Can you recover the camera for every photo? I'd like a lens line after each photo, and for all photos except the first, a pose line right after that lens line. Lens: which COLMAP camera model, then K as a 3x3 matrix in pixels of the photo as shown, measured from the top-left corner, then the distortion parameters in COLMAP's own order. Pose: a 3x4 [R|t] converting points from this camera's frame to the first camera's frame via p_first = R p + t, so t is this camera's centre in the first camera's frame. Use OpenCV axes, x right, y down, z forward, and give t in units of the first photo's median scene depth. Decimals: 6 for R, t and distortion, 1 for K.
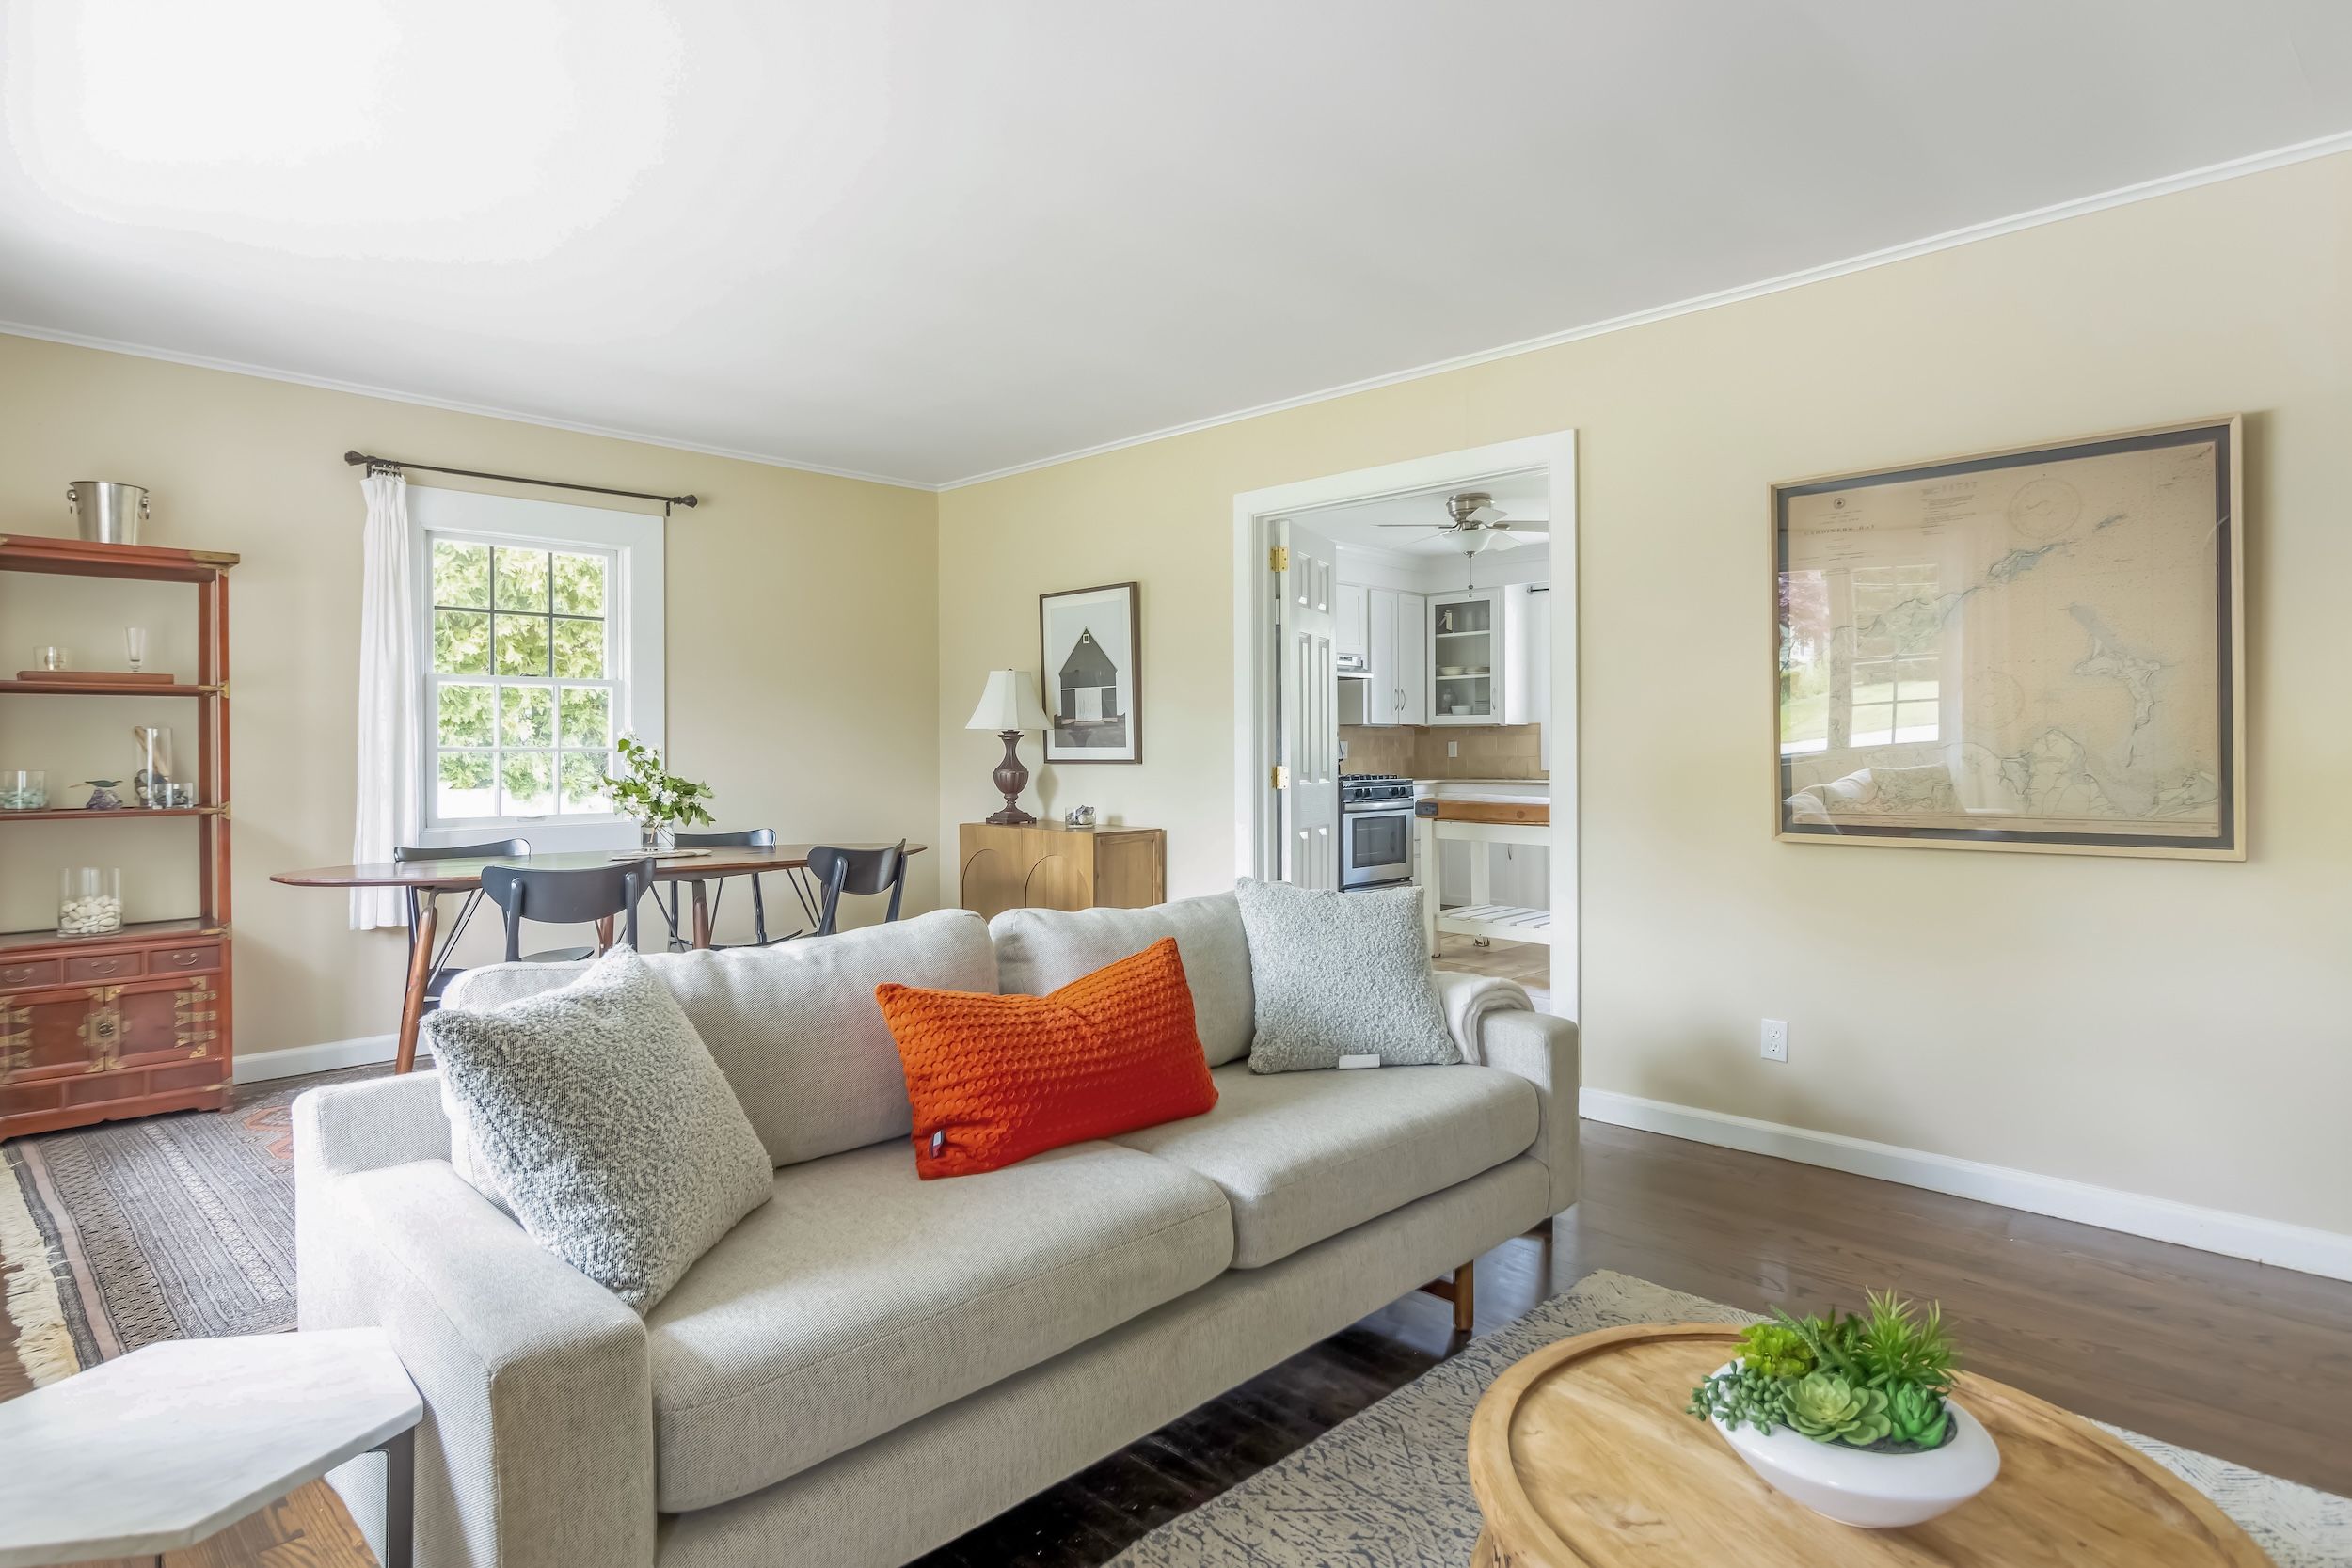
lens RADIAL K [[1238.4, 0, 1177.5], [0, 1238.4, 769.7], [0, 0, 1]] dist [-0.001885, 0.000133]
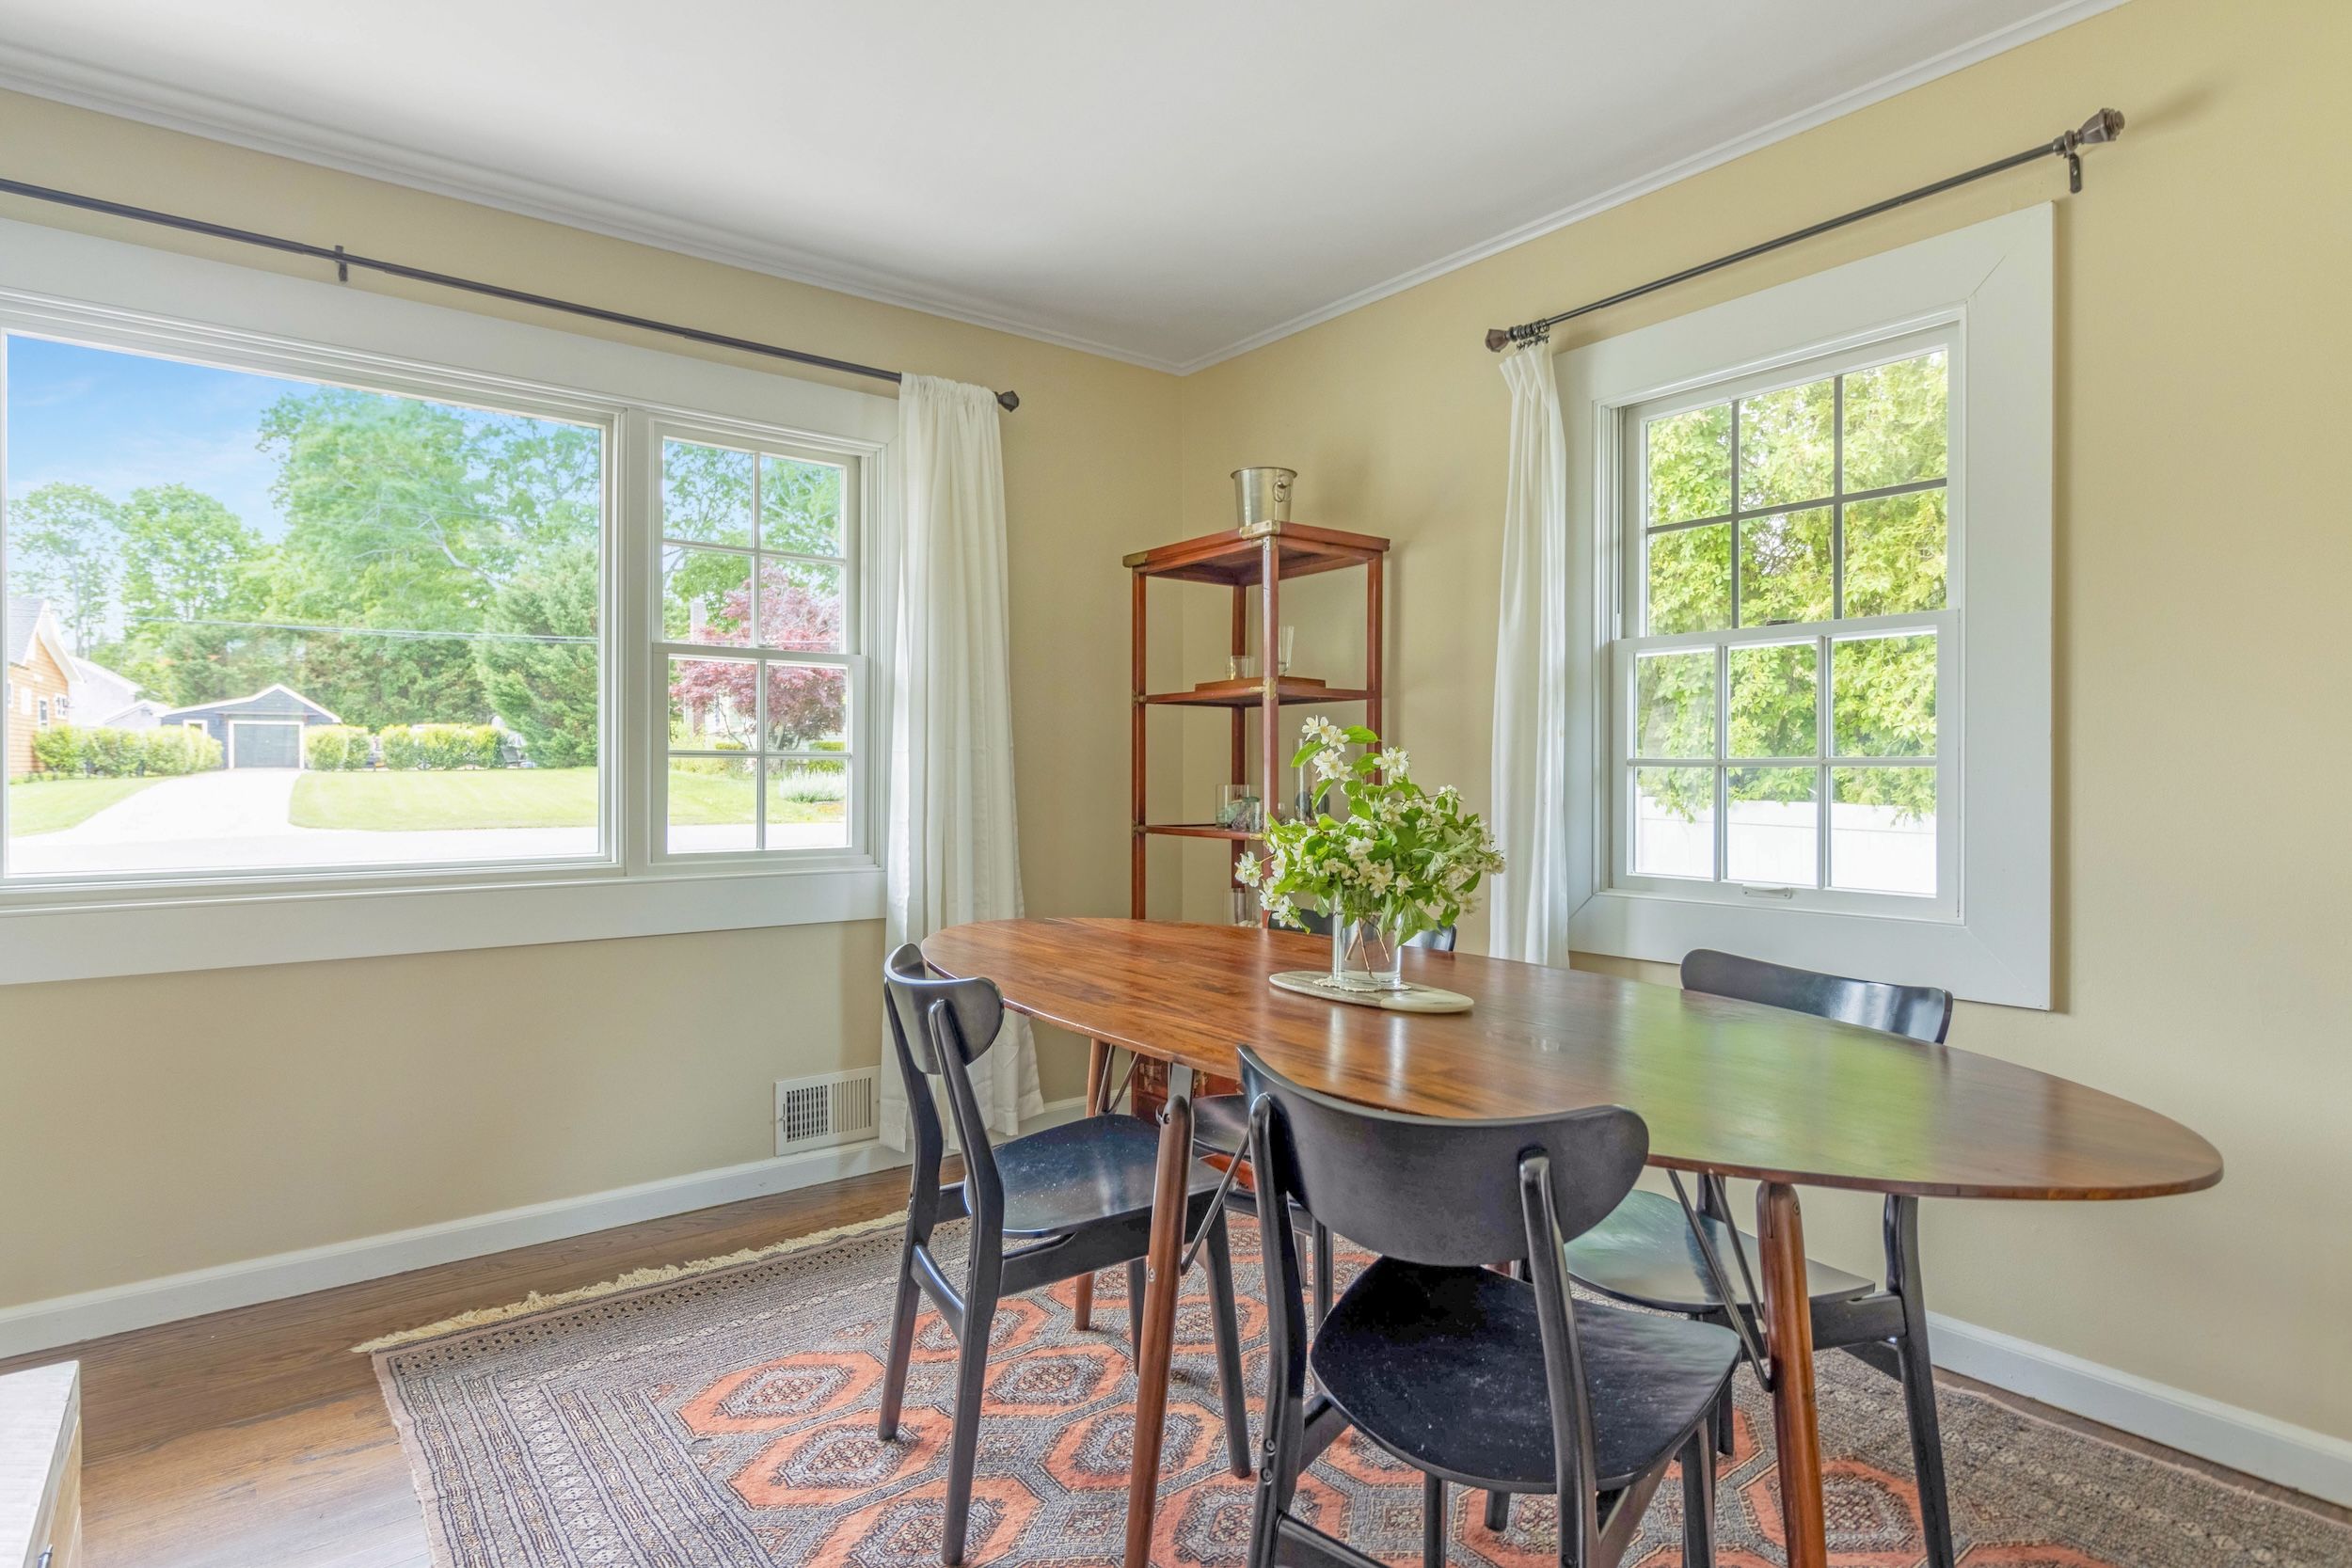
lens RADIAL K [[1238.4, 0, 1177.5], [0, 1238.4, 769.7], [0, 0, 1]] dist [-0.001885, 0.000133]
pose [[-0.124609, 0.004824, -0.992194, 0.023805], [-0.015018, 0.999864, 0.006747, -0.007095], [0.992092, 0.015741, -0.124520, 0.481814]]
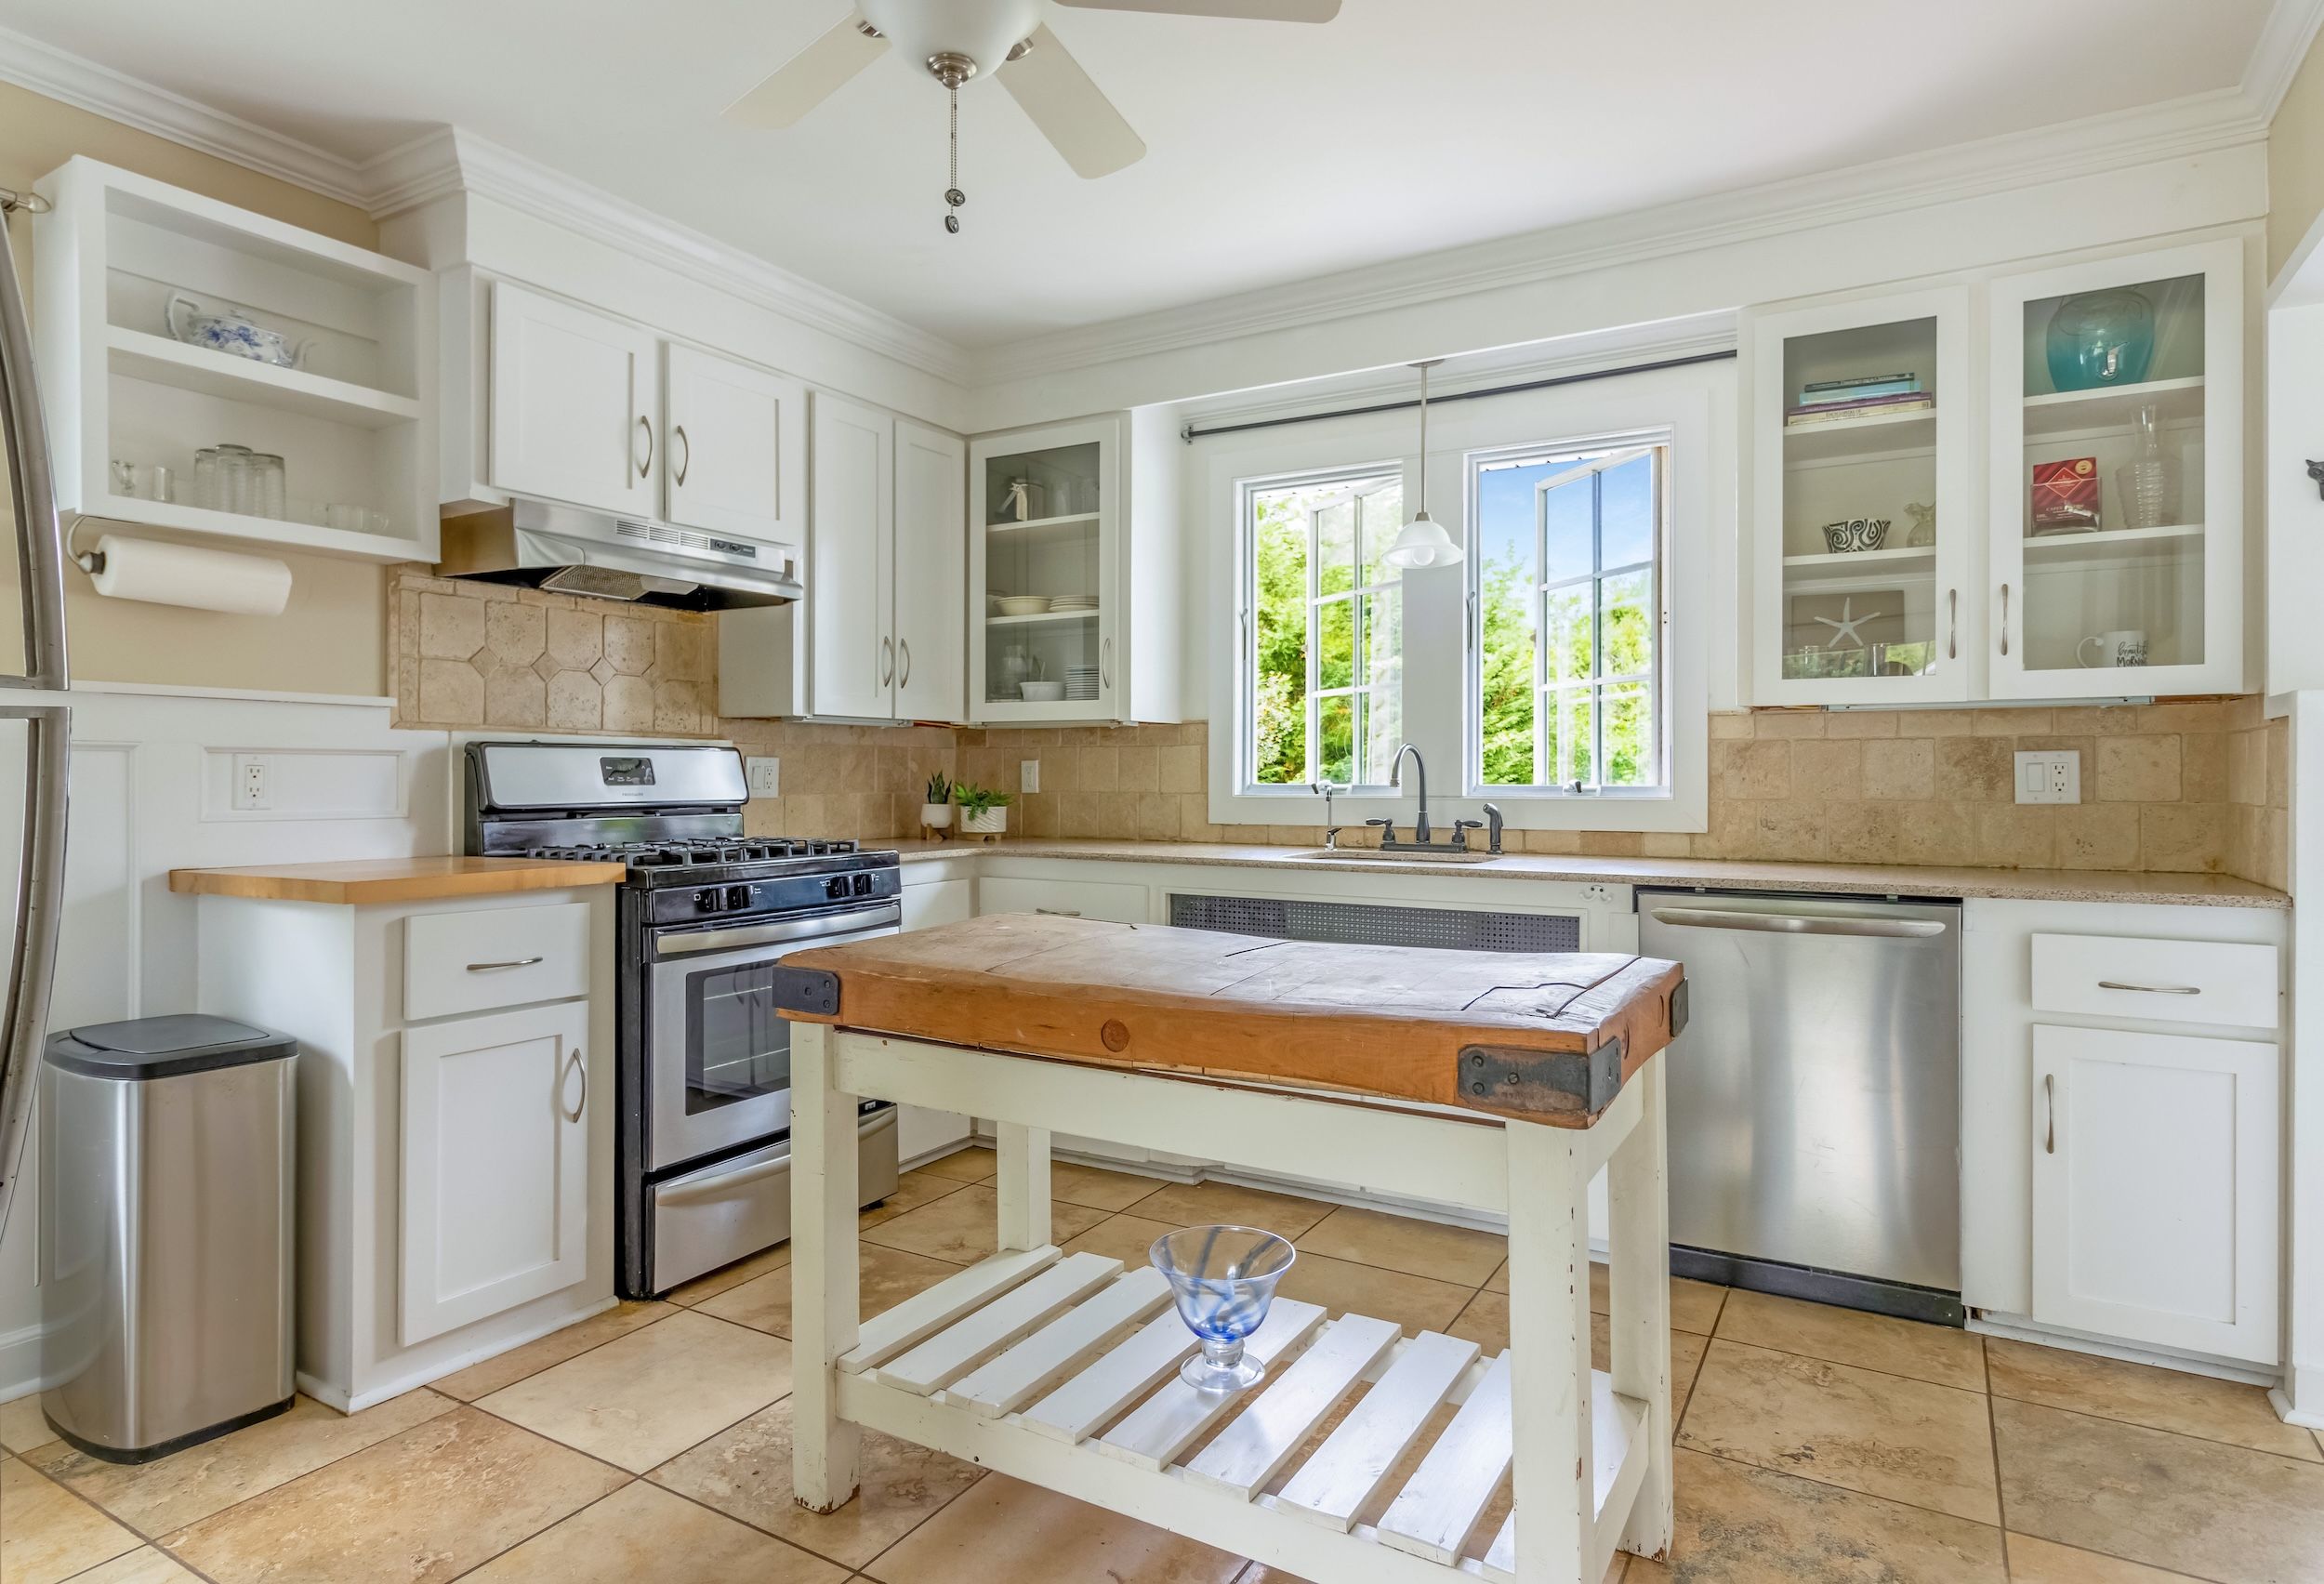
lens RADIAL K [[1272.1, 0, 1176.6], [0, 1272.1, 766.0], [0, 0, 1]] dist [0.000649, -0.000059]
pose [[0.968952, 0.007899, 0.247123, 0.168573], [-0.002787, 0.999775, -0.021027, -0.011149], [-0.247234, 0.019685, 0.968756, 0.556644]]
